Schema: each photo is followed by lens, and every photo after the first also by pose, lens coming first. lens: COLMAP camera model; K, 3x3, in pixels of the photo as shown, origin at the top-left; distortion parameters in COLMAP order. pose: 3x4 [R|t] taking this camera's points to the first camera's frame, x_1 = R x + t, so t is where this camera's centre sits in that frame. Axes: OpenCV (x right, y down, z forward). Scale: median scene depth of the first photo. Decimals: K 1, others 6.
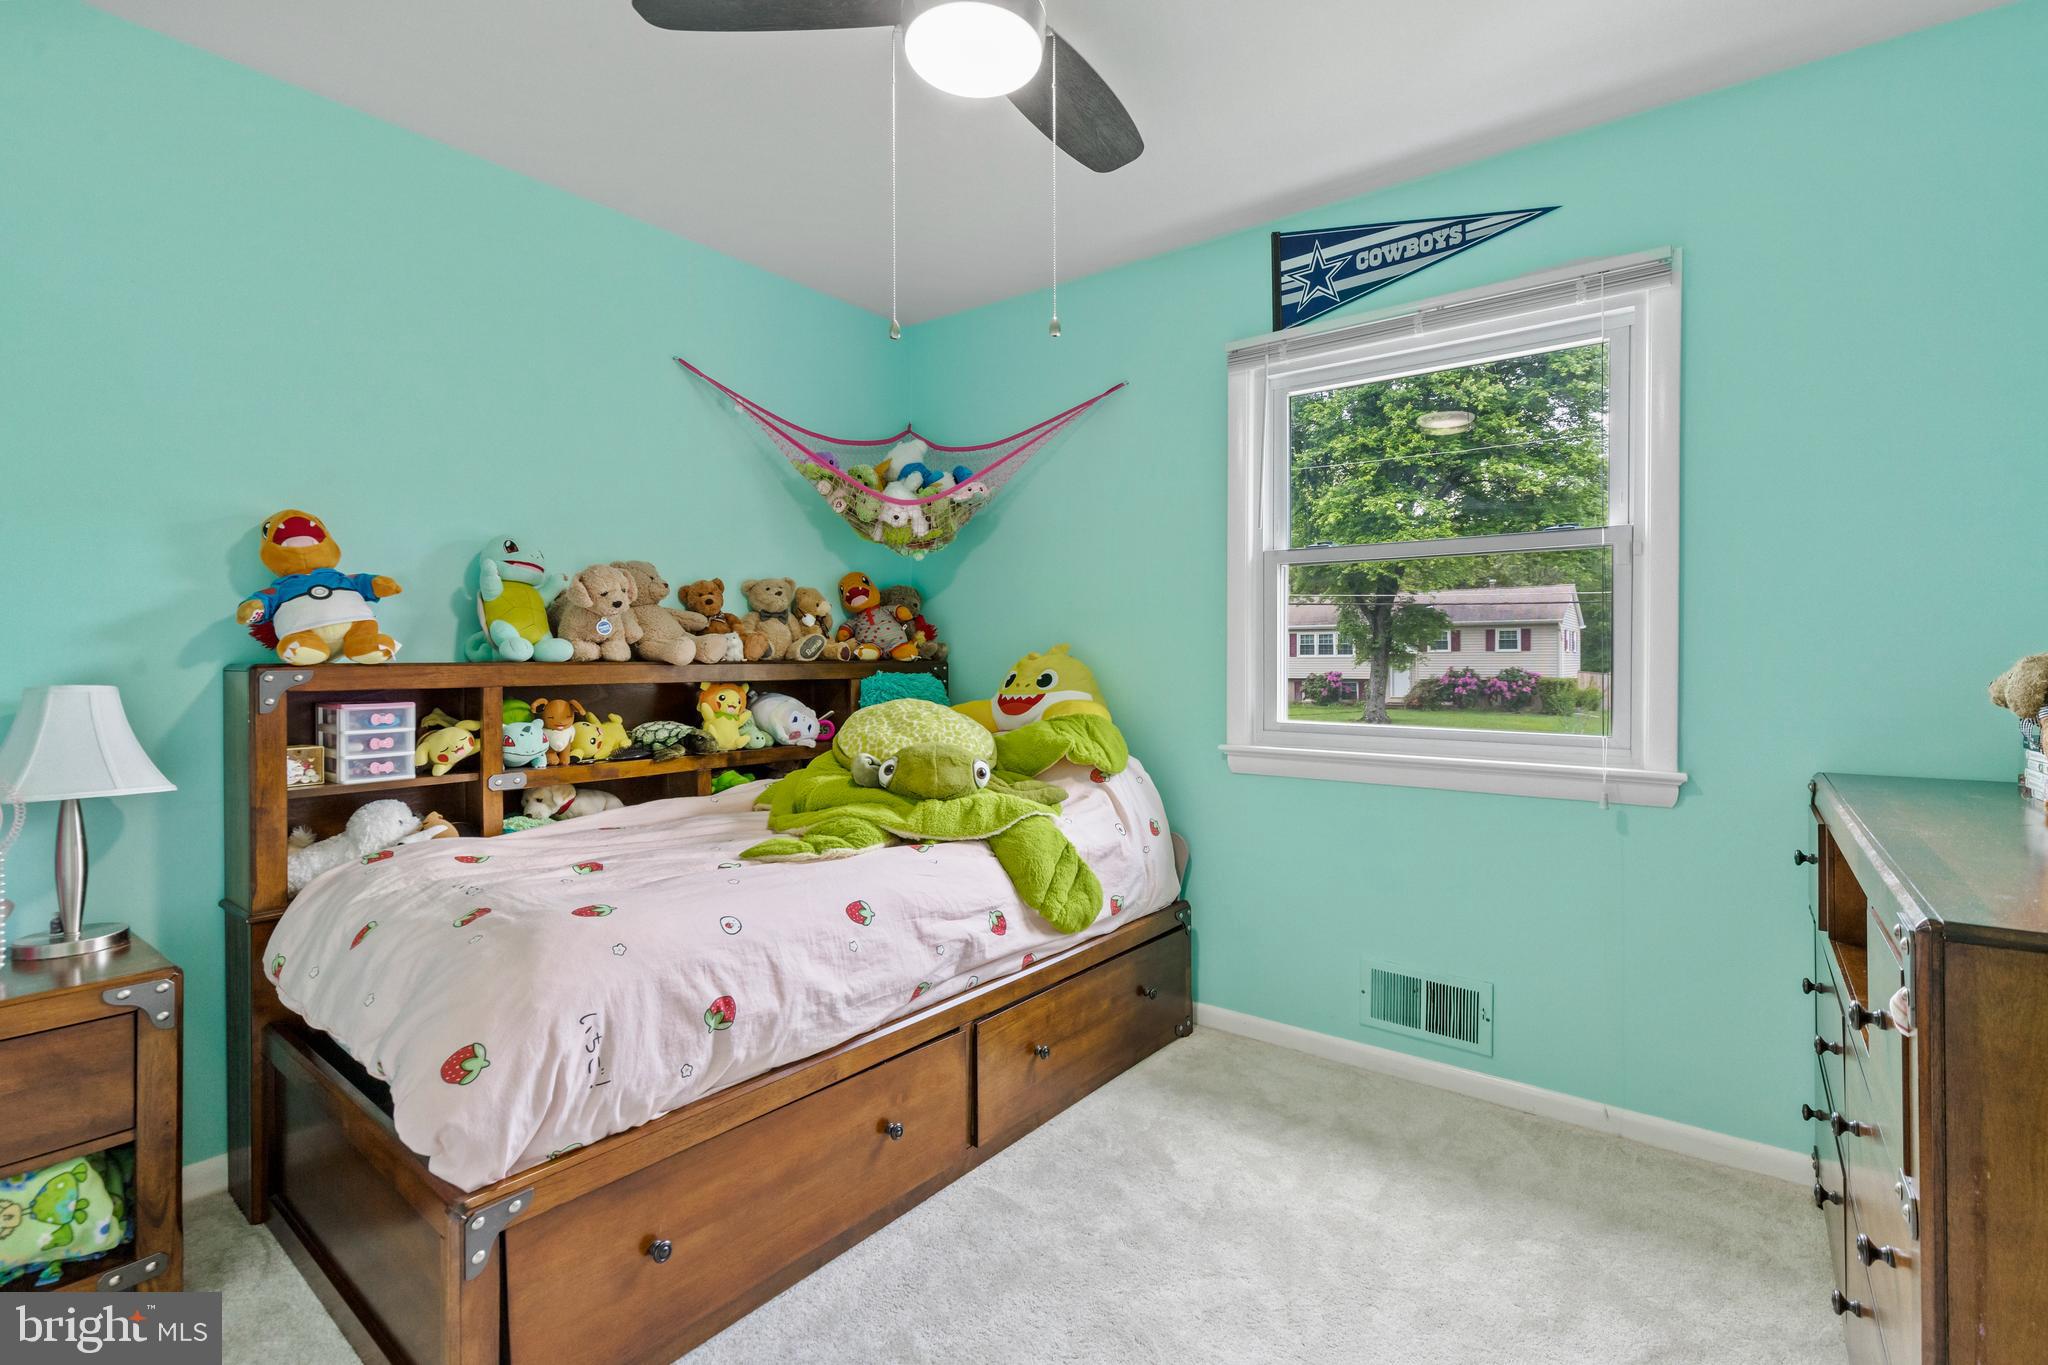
lens RADIAL K [[930.0, 0, 1035.4], [0, 930.0, 676.1], [0, 0, 1]] dist [0.009675, -0.001063]
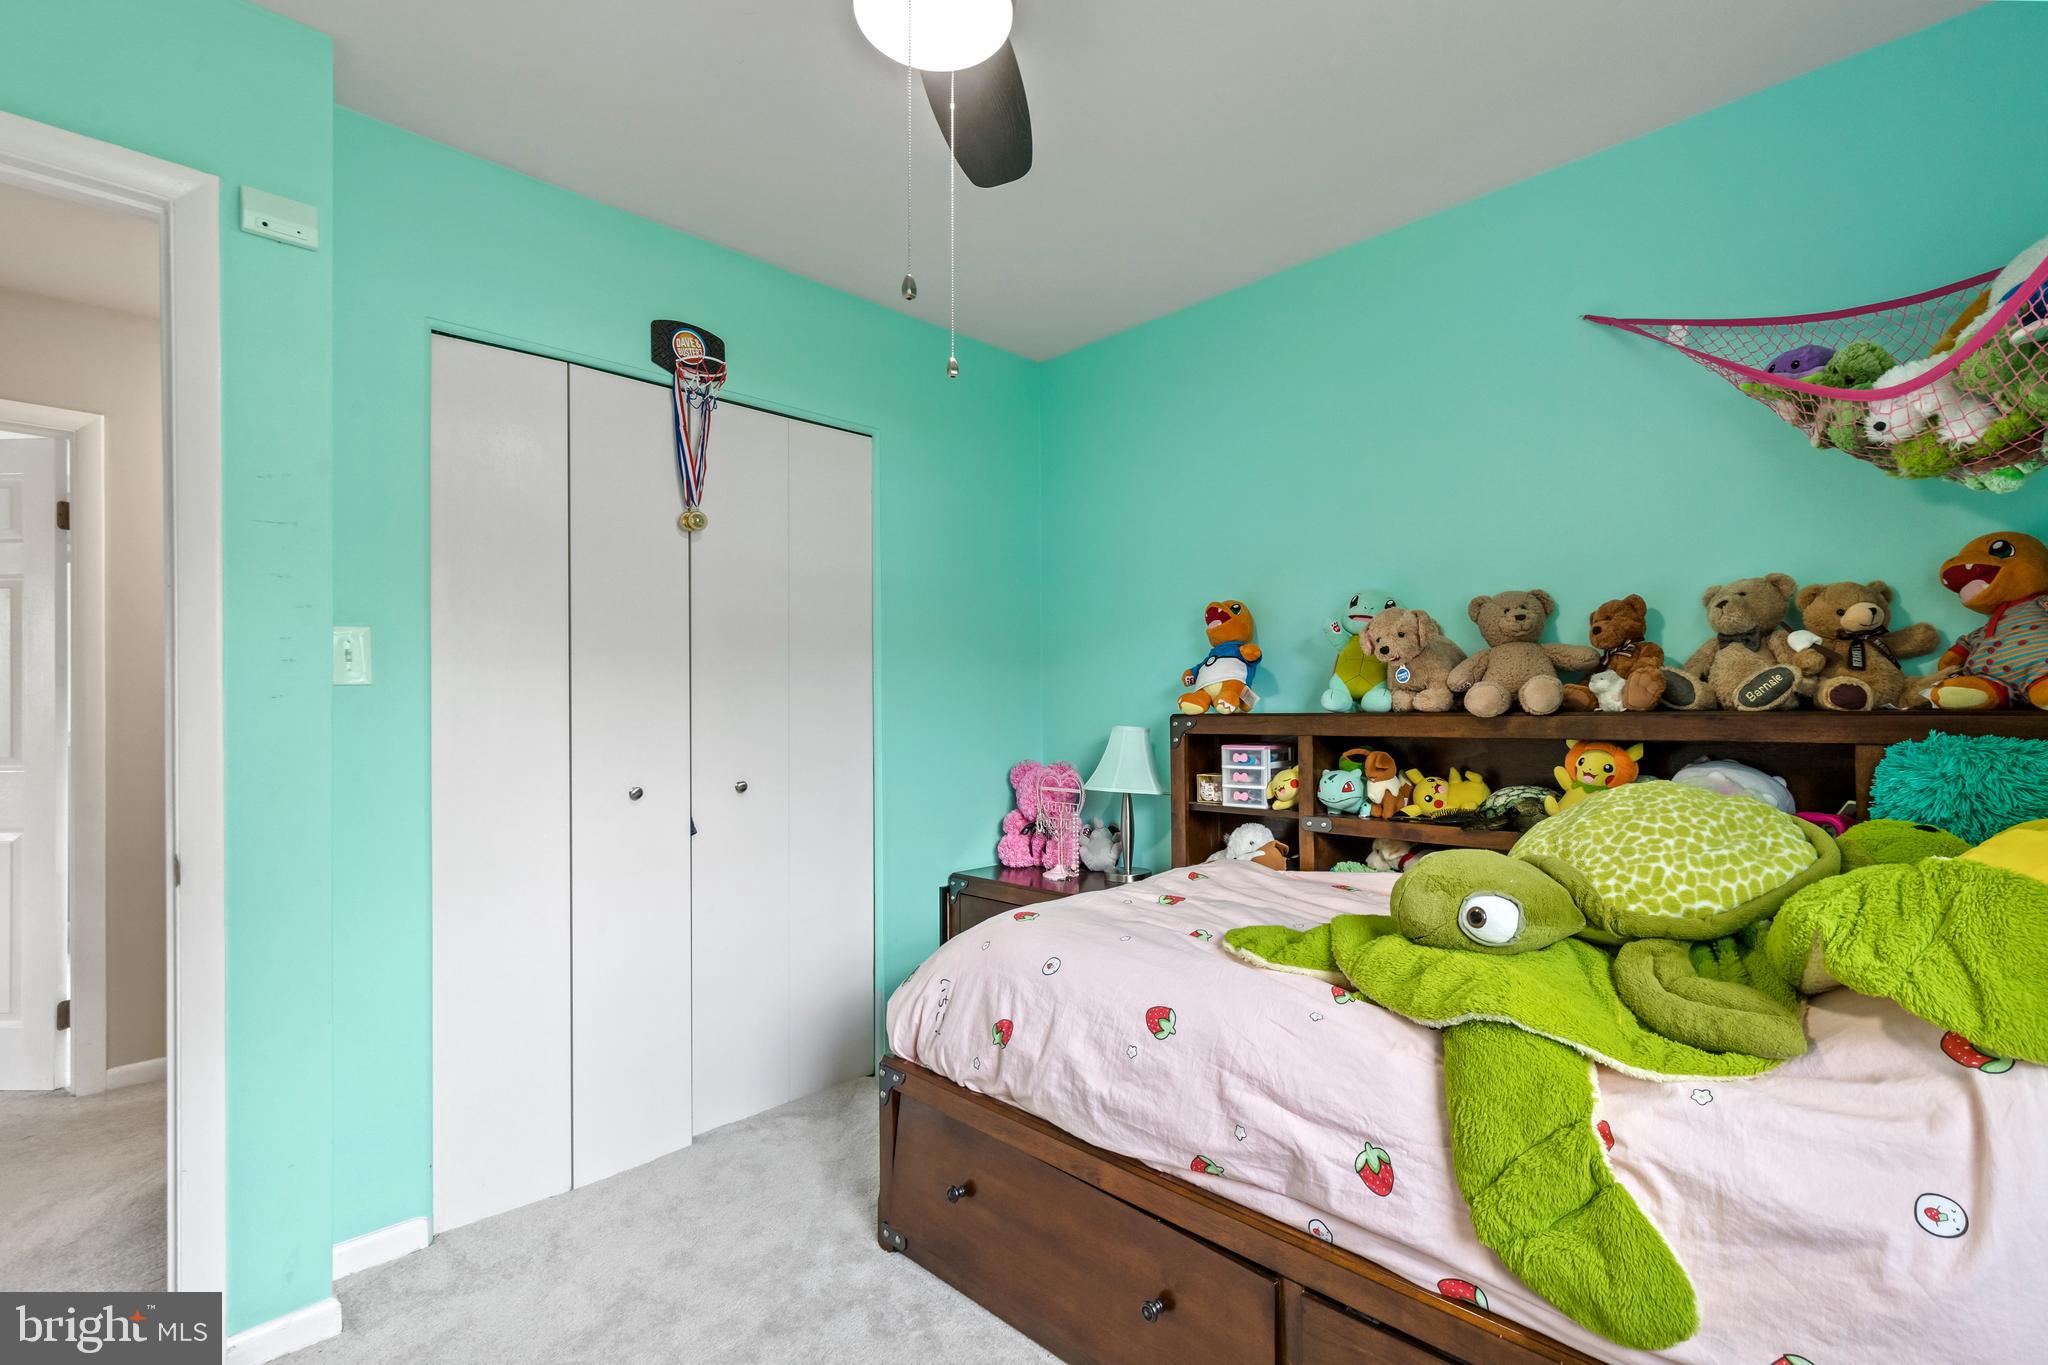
lens RADIAL K [[930.0, 0, 1039.0], [0, 930.0, 687.8], [0, 0, 1]] dist [0.009675, -0.001063]
pose [[-0.105923, -0.017201, -0.994226, 0.573662], [-0.008284, 0.999831, -0.016416, -0.024957], [0.994340, 0.006497, -0.106048, 0.858950]]
